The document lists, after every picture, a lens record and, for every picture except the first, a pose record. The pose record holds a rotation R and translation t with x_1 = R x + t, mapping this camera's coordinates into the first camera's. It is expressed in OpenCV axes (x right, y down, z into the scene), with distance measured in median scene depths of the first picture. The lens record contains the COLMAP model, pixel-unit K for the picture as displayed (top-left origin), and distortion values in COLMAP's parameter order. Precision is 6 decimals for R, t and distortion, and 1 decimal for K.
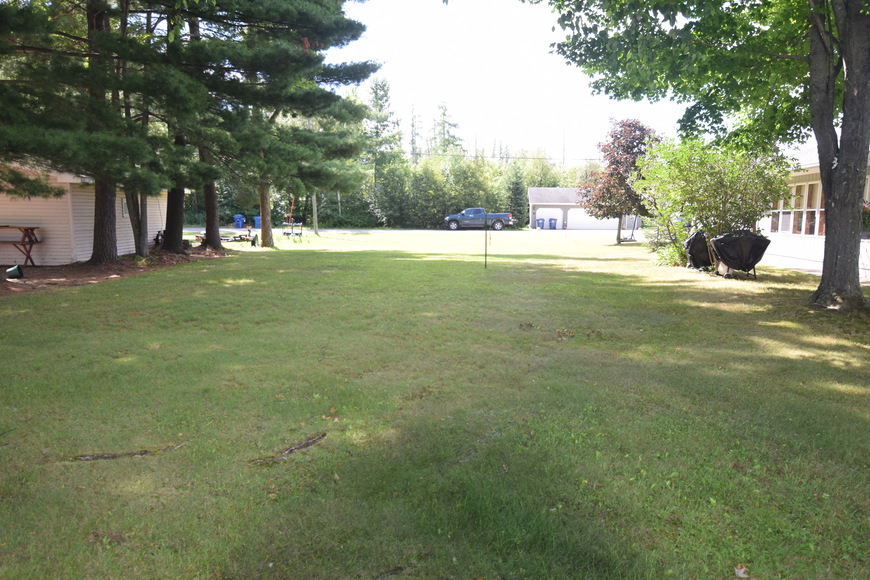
lens RADIAL K [[599.3, 0, 432.4], [0, 599.3, 291.4], [0, 0, 1]] dist [-0.001228, -0.004821]
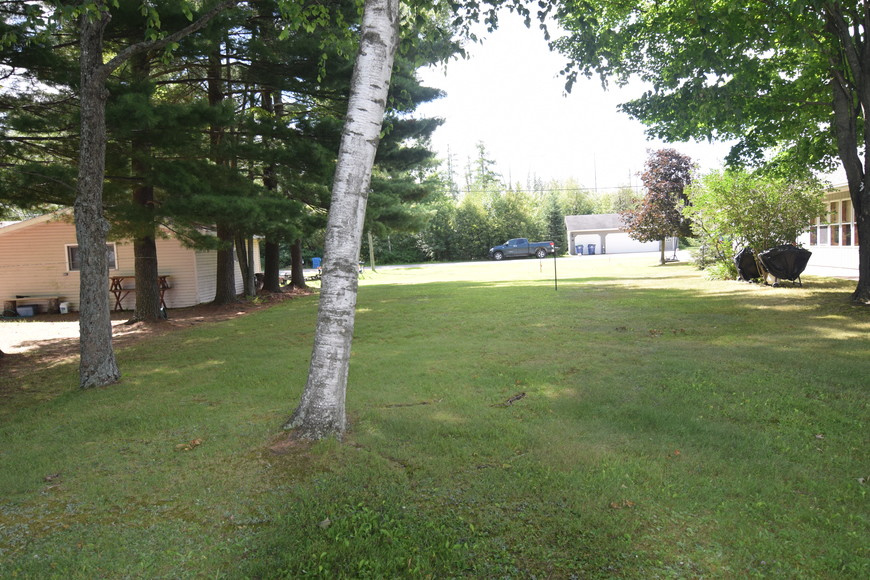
lens RADIAL K [[593.1, 0, 435.0], [0, 593.1, 290.0], [0, 0, 1]] dist [0.003286, -0.004327]
pose [[0.997441, -0.051516, -0.049570, -0.072938], [0.048629, 0.997144, -0.057781, 0.012288], [0.052405, 0.055223, 0.997098, -0.119306]]
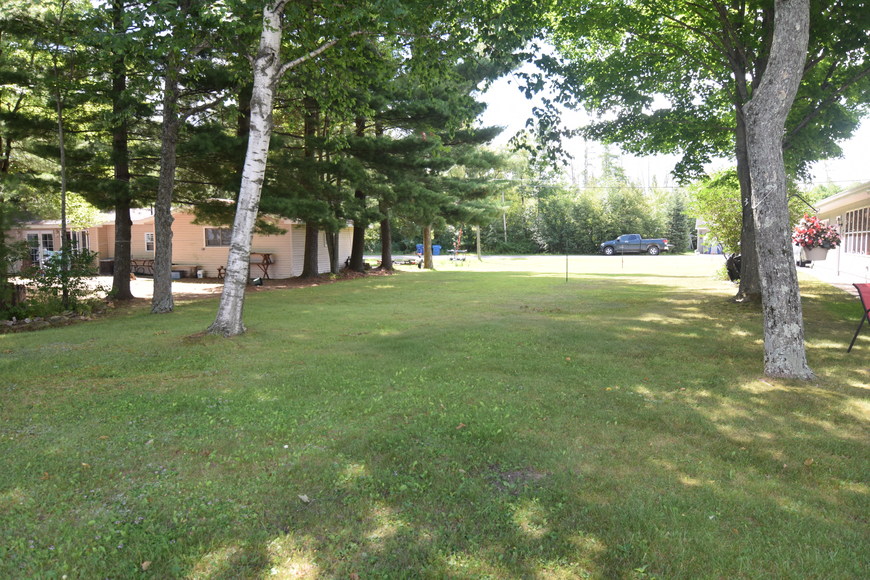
lens RADIAL K [[599.3, 0, 432.4], [0, 599.3, 291.4], [0, 0, 1]] dist [-0.001228, -0.004821]
pose [[0.949942, 0.009928, -0.312270, 0.185923], [-0.024350, 0.998807, -0.042318, 0.038796], [0.311477, 0.047803, 0.949050, -0.284236]]
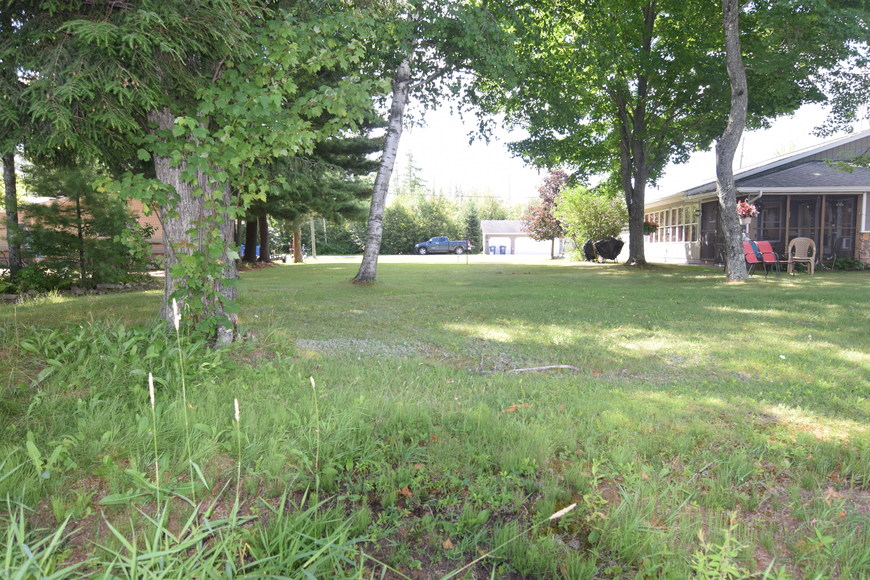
lens RADIAL K [[592.7, 0, 438.5], [0, 592.7, 291.6], [0, 0, 1]] dist [0.004855, -0.019997]
pose [[0.995627, -0.018319, 0.091601, -0.117930], [0.023495, 0.998168, -0.055757, 0.104883], [-0.090412, 0.057665, 0.994234, -0.514929]]
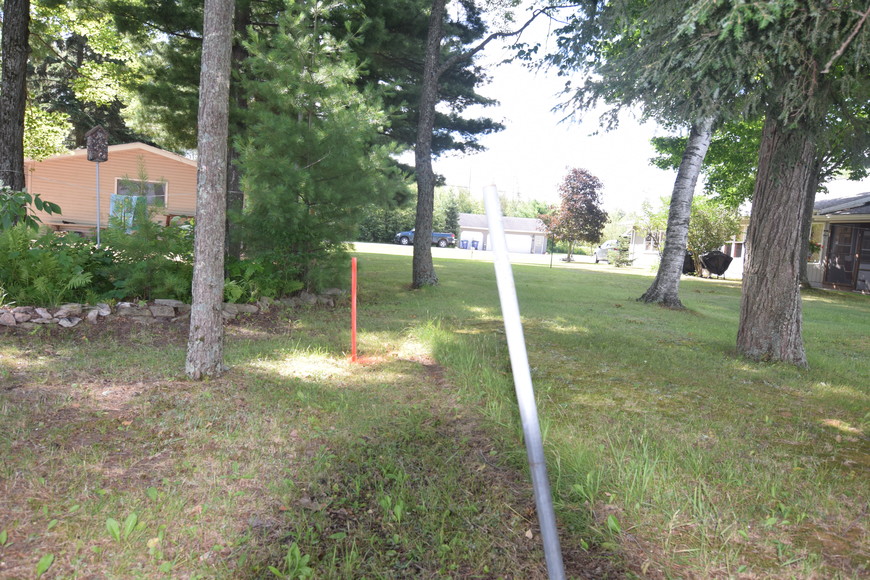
lens RADIAL K [[593.1, 0, 435.0], [0, 593.1, 290.0], [0, 0, 1]] dist [0.003286, -0.004327]
pose [[0.971030, 0.041162, 0.235385, -0.453782], [-0.032790, 0.998686, -0.039375, 0.070163], [-0.236696, 0.030516, 0.971104, -0.305180]]
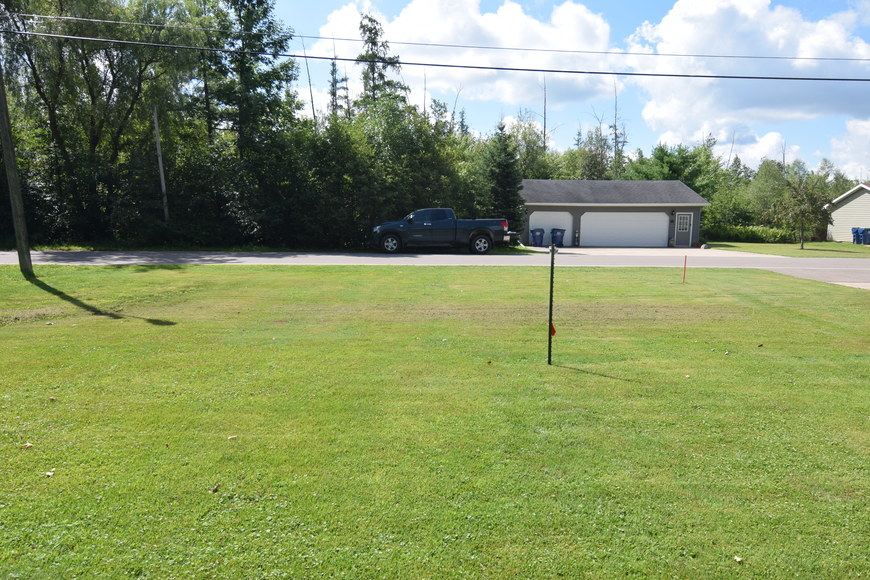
lens RADIAL K [[592.7, 0, 438.5], [0, 592.7, 291.6], [0, 0, 1]] dist [0.004855, -0.019997]
pose [[0.994328, -0.008802, 0.105994, 0.058610], [0.009941, 0.999898, -0.010222, -0.171413], [-0.105893, 0.011218, 0.994314, 1.350469]]
